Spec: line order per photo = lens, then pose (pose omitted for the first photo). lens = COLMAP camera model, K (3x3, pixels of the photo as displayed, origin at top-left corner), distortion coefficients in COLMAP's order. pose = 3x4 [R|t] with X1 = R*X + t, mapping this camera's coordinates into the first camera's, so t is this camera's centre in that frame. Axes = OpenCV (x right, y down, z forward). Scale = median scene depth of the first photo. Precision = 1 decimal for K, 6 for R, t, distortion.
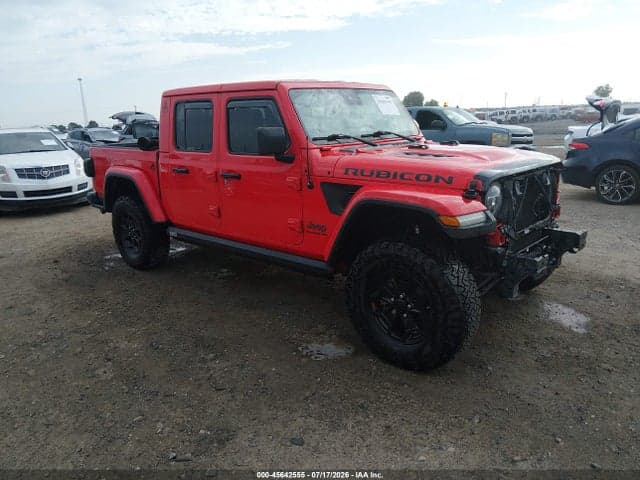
lens RADIAL K [[493.2, 0, 323.5], [0, 493.2, 237.8], [0, 0, 1]] dist [0.040101, -0.041038]
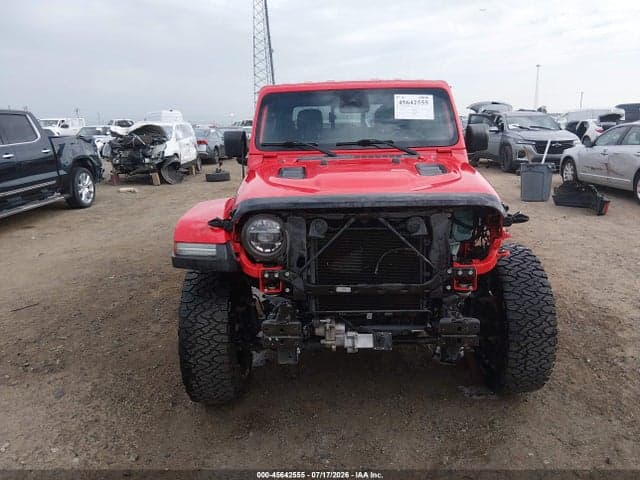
lens RADIAL K [[493.2, 0, 320.1], [0, 493.2, 239.9], [0, 0, 1]] dist [0.040101, -0.041038]
pose [[0.674792, 0.209481, -0.707654, 0.211717], [-0.188841, 0.975958, 0.108833, -0.037877], [0.713439, 0.060195, 0.698127, 0.107620]]
